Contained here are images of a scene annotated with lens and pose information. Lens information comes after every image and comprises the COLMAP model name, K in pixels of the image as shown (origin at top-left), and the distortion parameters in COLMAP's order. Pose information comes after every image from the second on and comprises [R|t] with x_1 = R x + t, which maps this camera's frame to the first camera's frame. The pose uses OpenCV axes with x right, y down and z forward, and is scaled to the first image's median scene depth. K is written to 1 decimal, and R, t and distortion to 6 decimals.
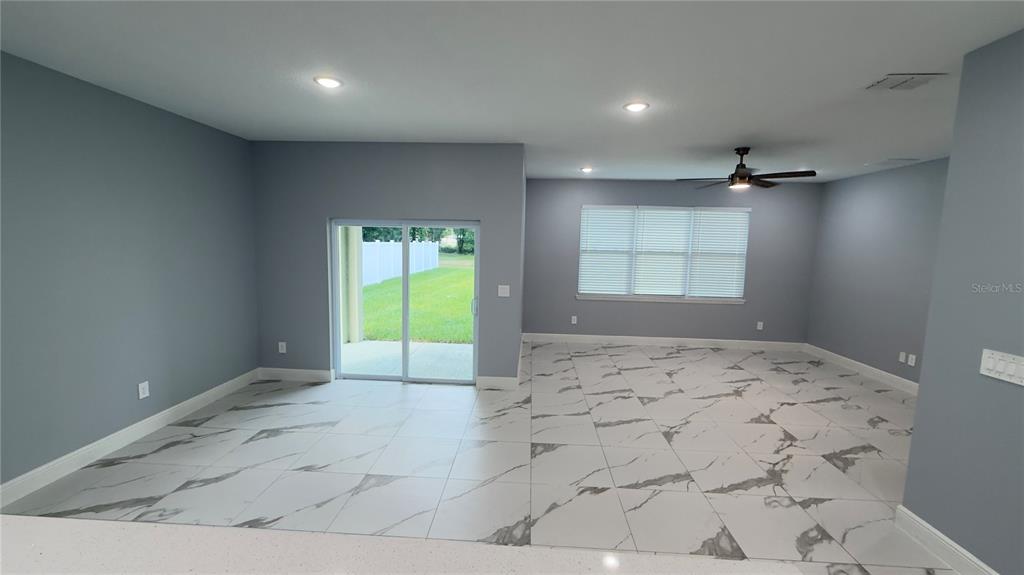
lens RADIAL K [[410.2, 0, 509.3], [0, 410.2, 287.1], [0, 0, 1]] dist [0.000405, 0.000153]
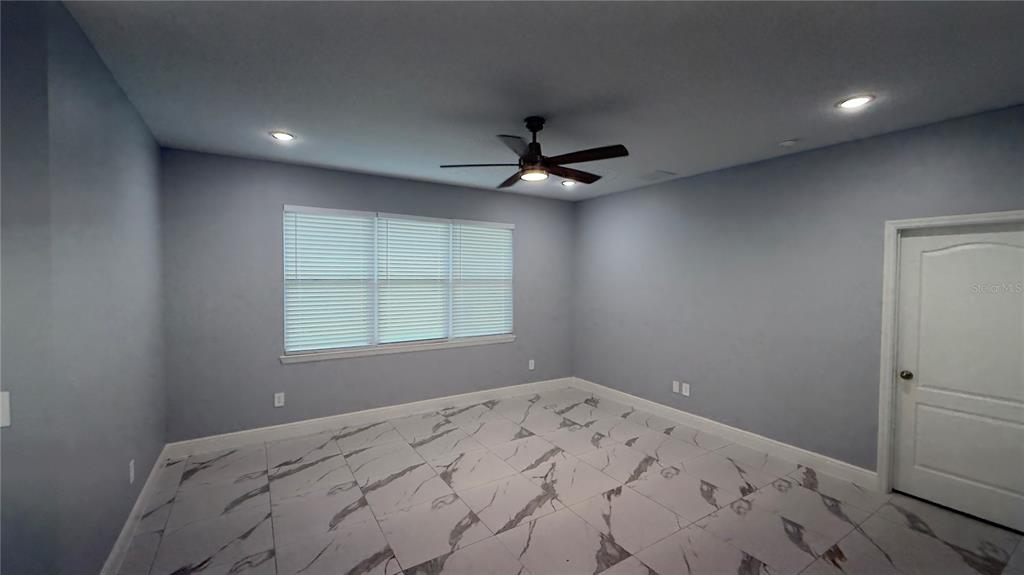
lens RADIAL K [[410.2, 0, 509.3], [0, 410.2, 287.1], [0, 0, 1]] dist [0.000405, 0.000153]
pose [[0.814540, -0.035434, 0.579024, 0.103320], [0.075569, 0.996109, -0.045348, -0.031382], [-0.575164, 0.080694, 0.814048, 0.361873]]
